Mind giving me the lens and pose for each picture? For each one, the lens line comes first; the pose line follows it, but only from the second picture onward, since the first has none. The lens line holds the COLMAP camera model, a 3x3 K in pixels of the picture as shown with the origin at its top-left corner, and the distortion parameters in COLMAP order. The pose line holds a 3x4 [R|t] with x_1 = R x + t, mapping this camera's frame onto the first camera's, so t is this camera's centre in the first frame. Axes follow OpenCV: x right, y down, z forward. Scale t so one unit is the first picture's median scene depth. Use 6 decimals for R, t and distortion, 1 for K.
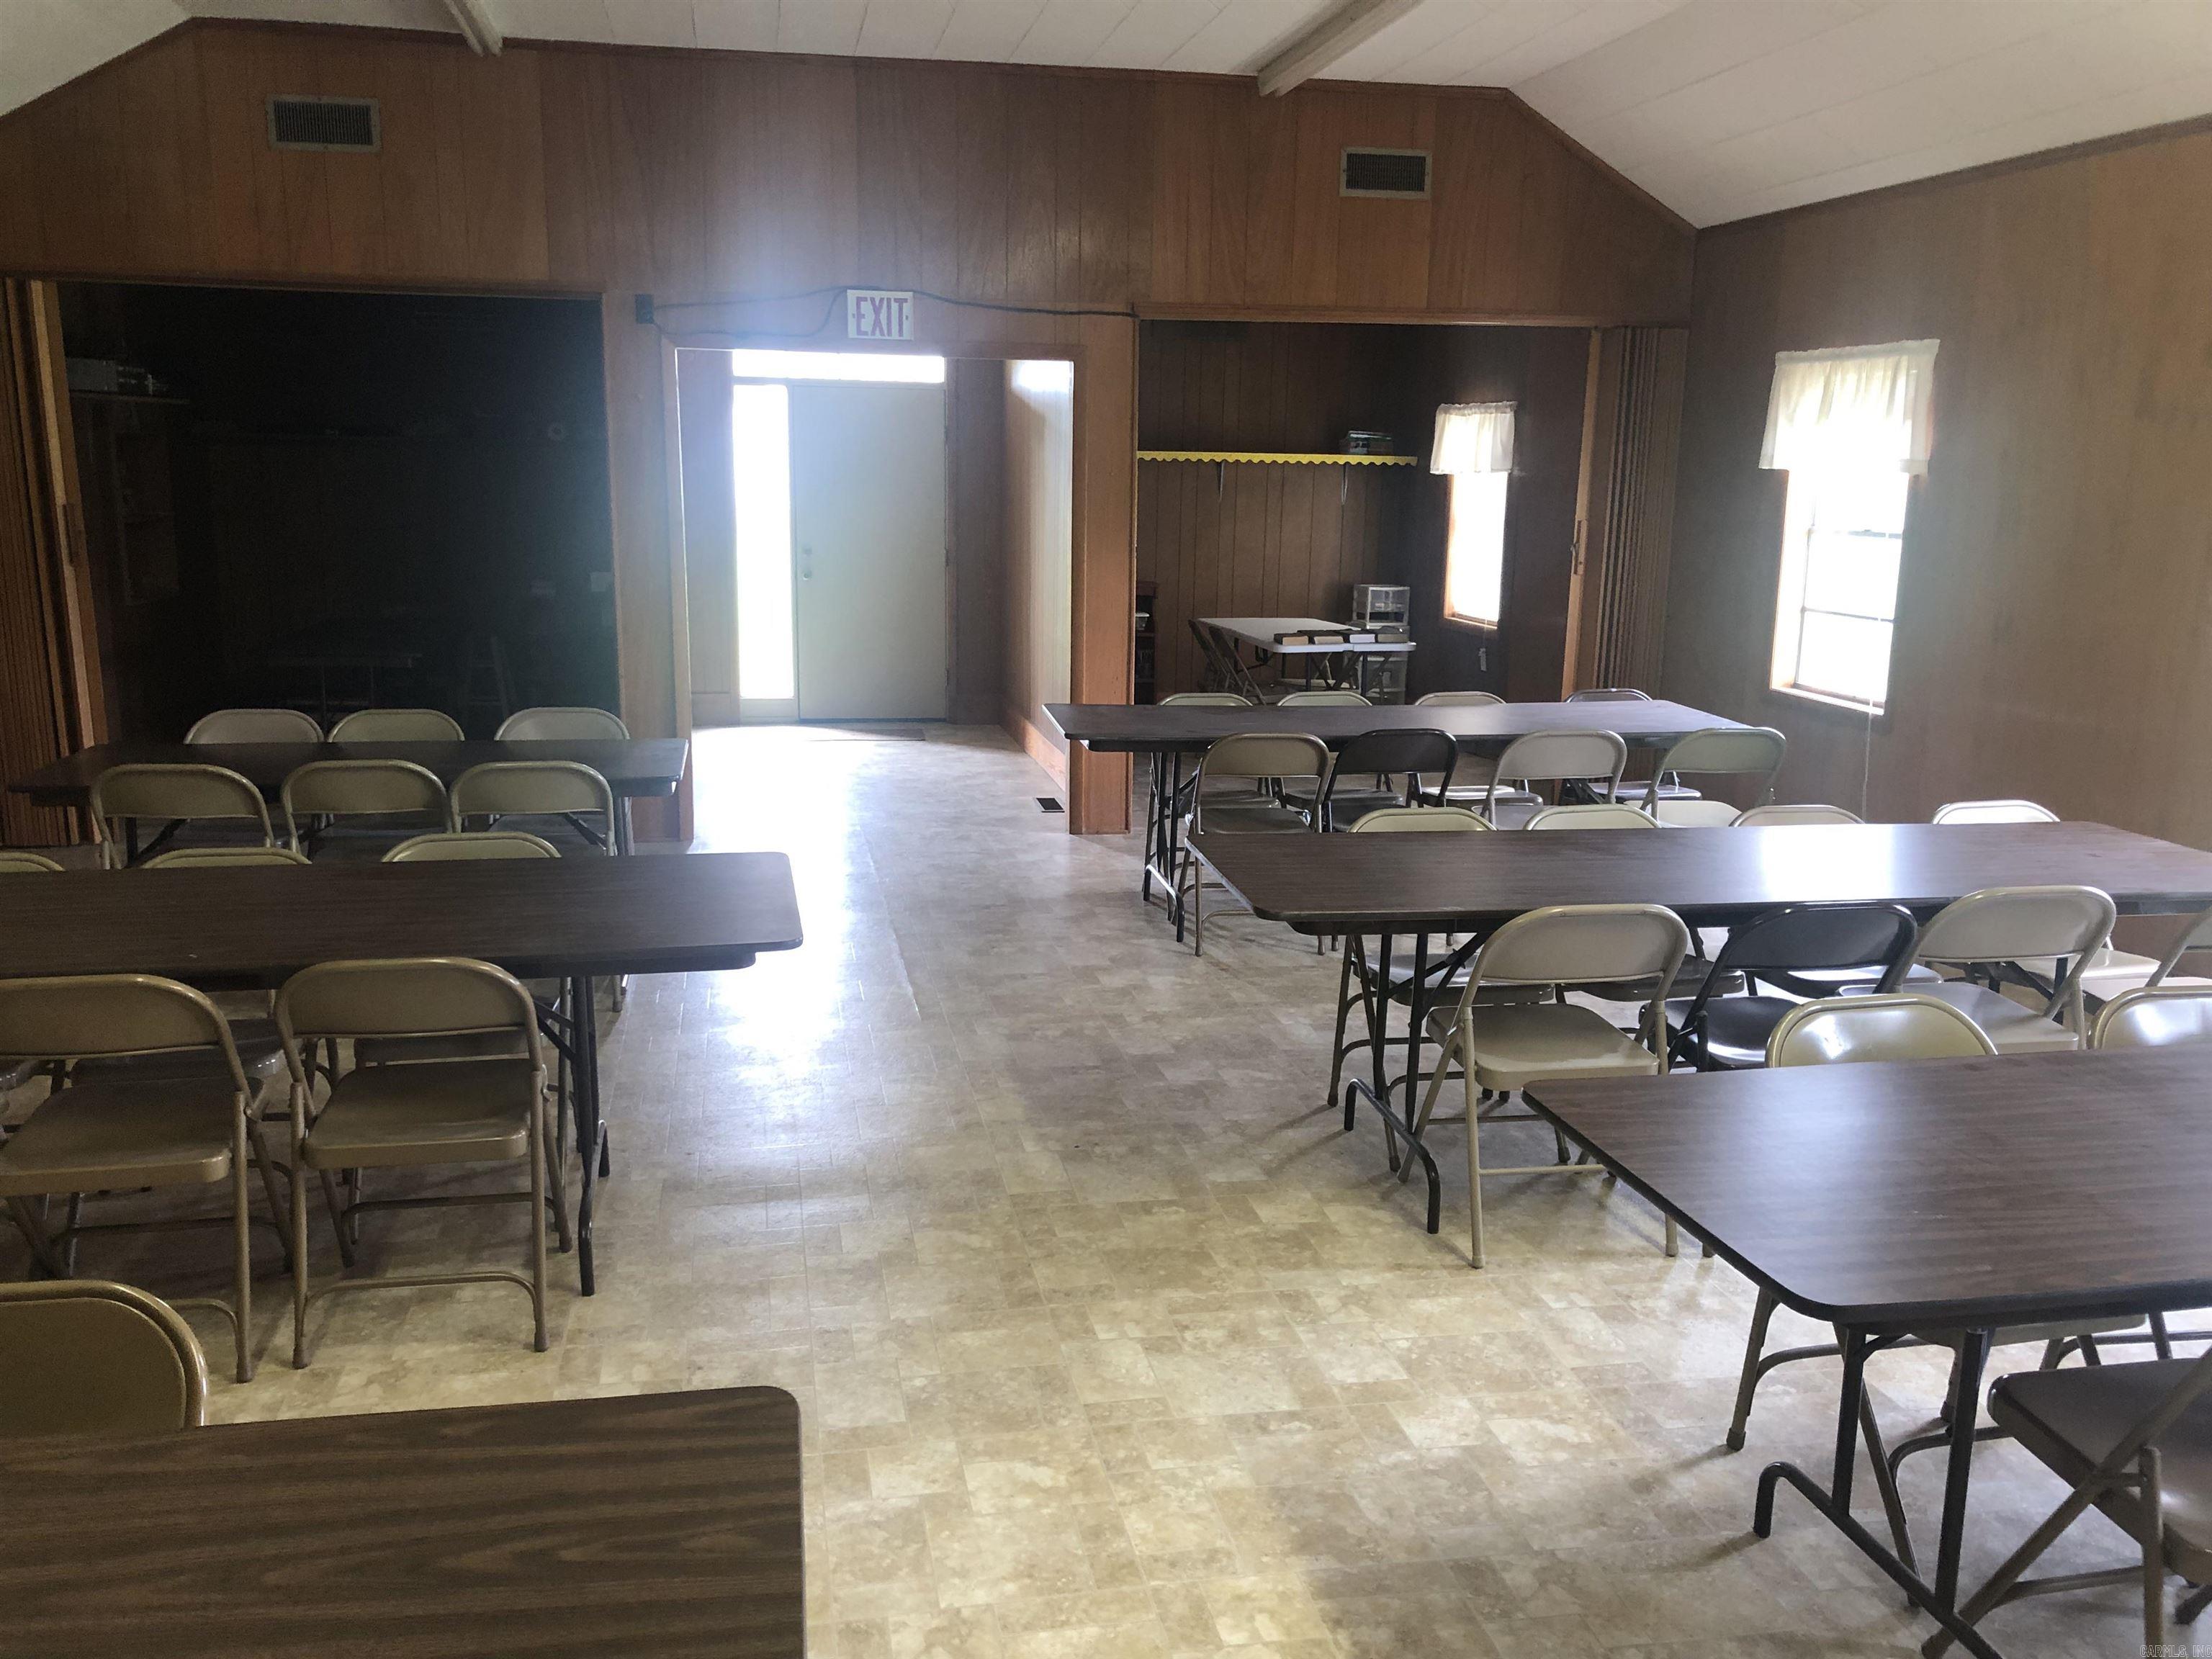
lens RADIAL K [[1841.5, 0, 1101.1], [0, 1841.5, 827.5], [0, 0, 1]] dist [0.067517, -0.015119]
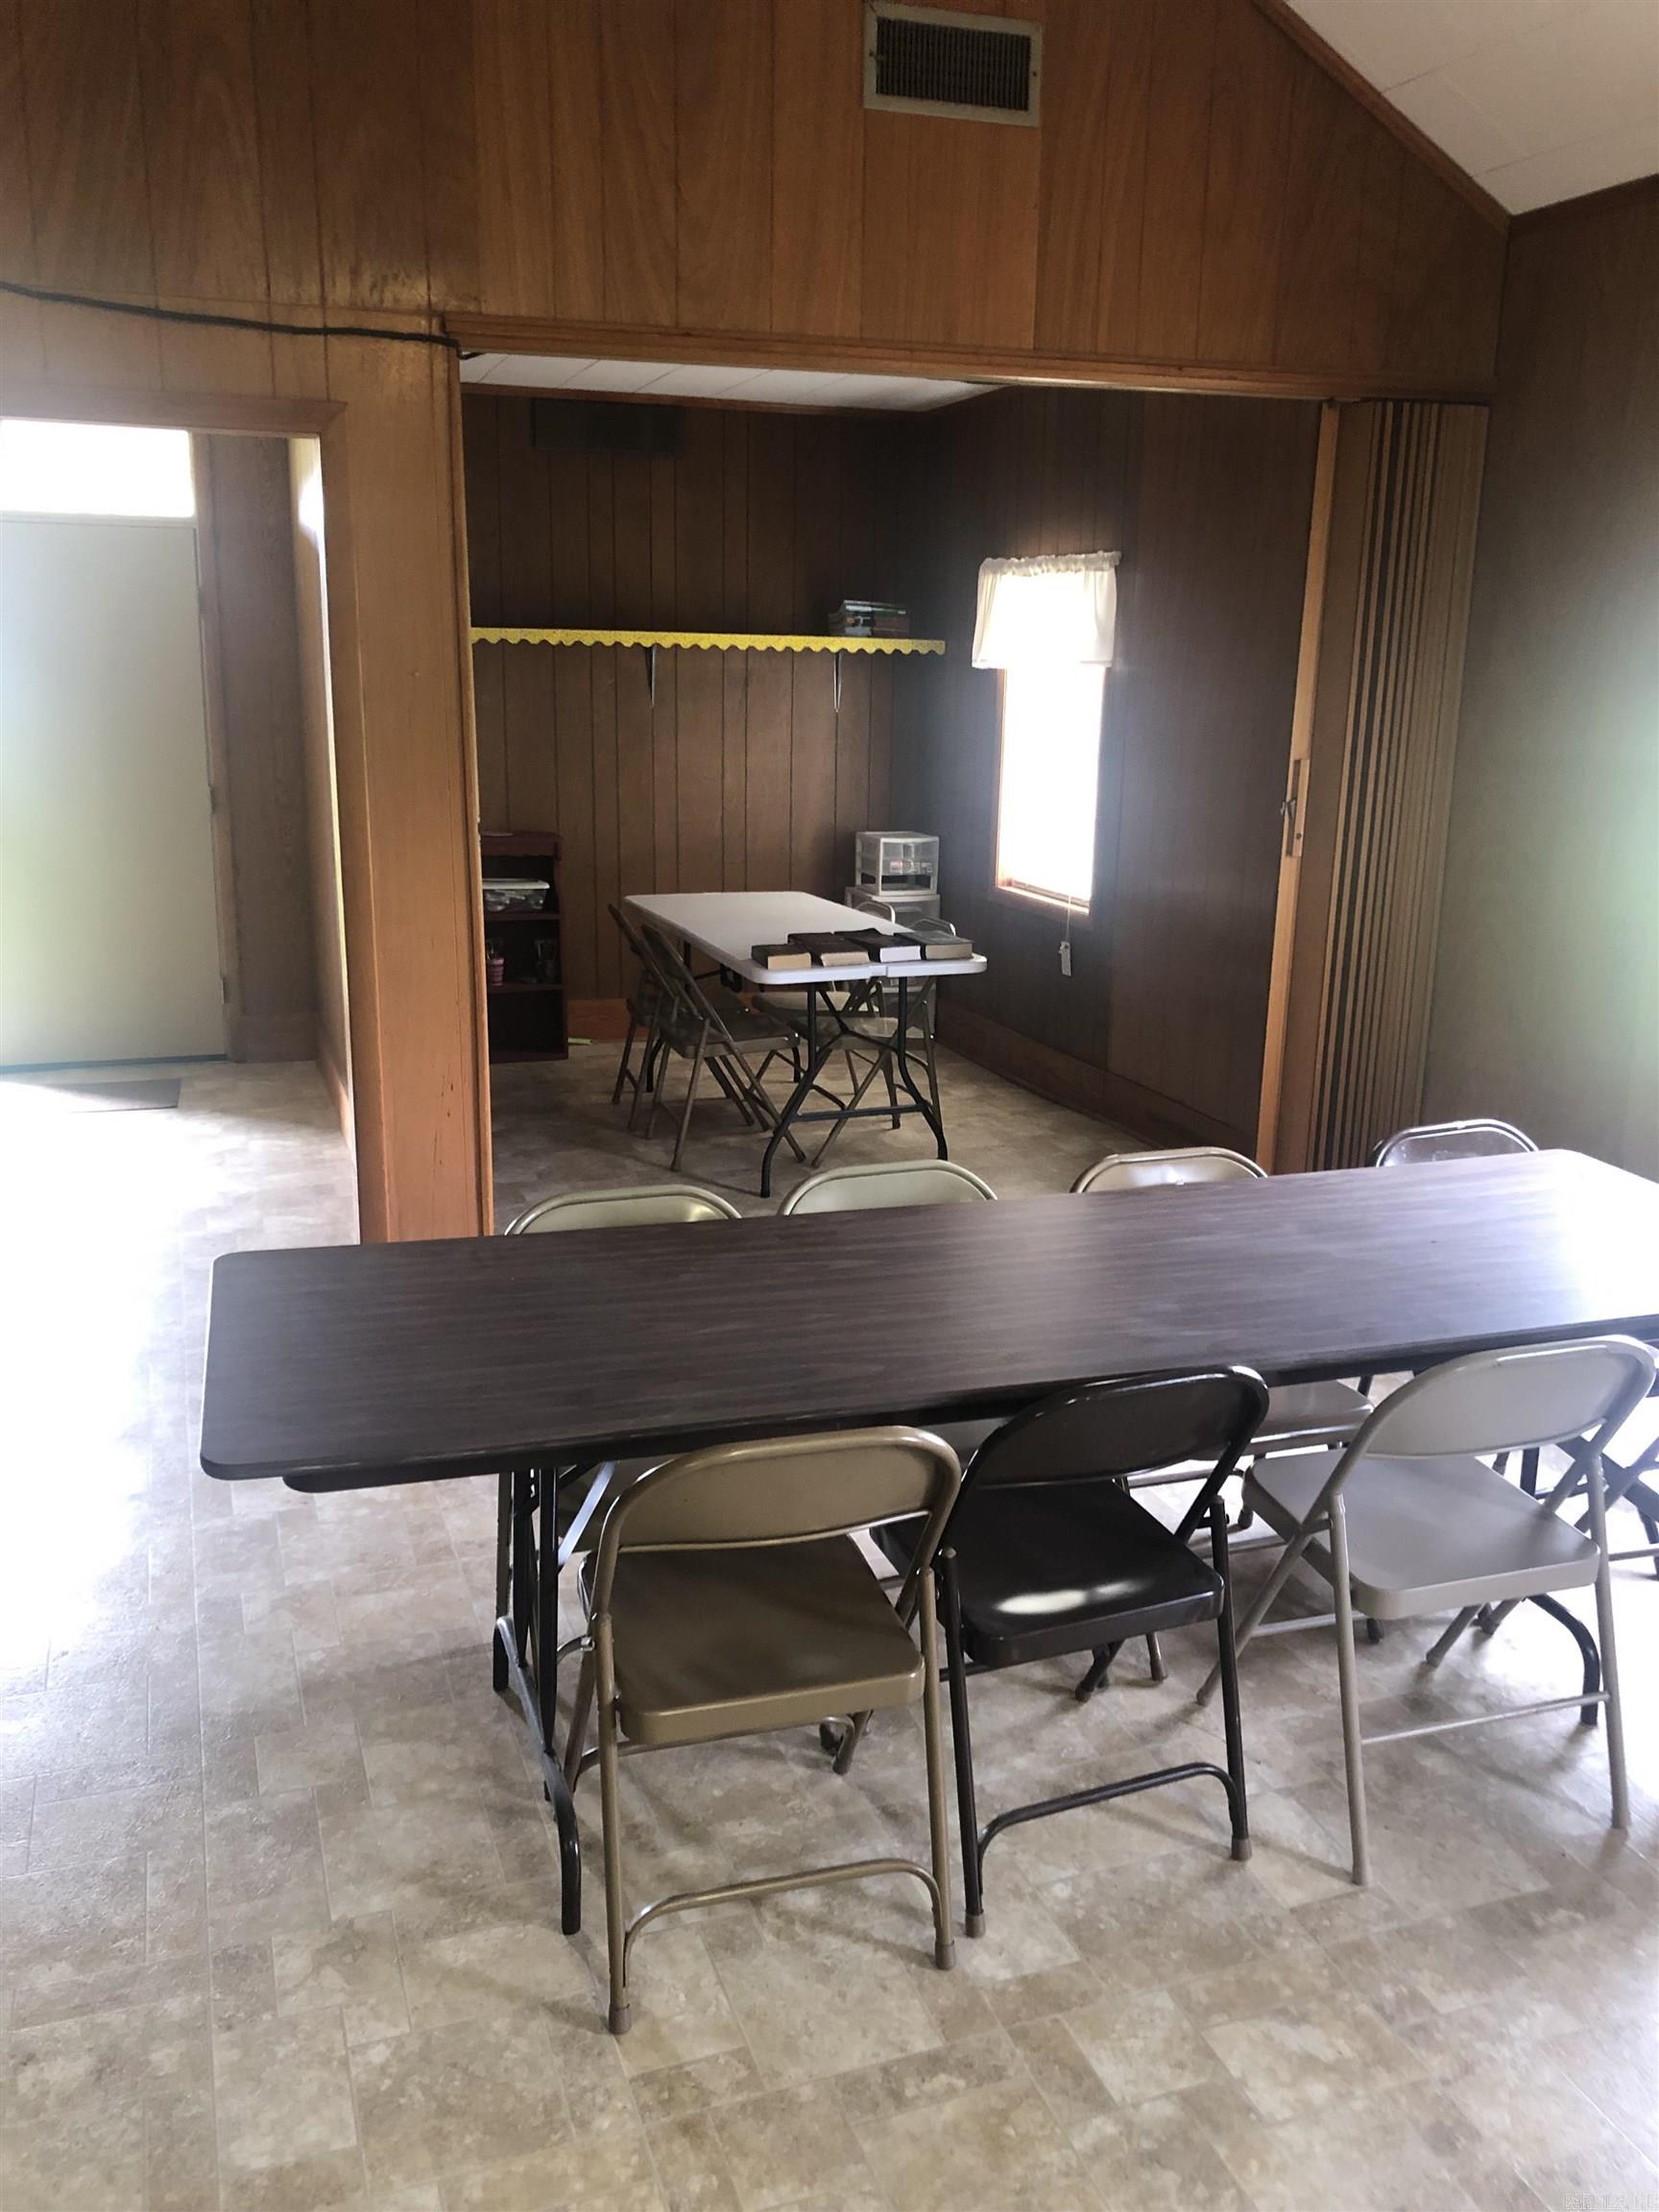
lens RADIAL K [[1841.5, 0, 833.2], [0, 1841.5, 1113.5], [0, 0, 1]] dist [0.067517, -0.015119]
pose [[0.987961, -0.035059, 0.150680, 0.026164], [0.026934, 0.998088, 0.055630, -0.074627], [-0.152342, -0.050902, 0.987016, 0.369406]]
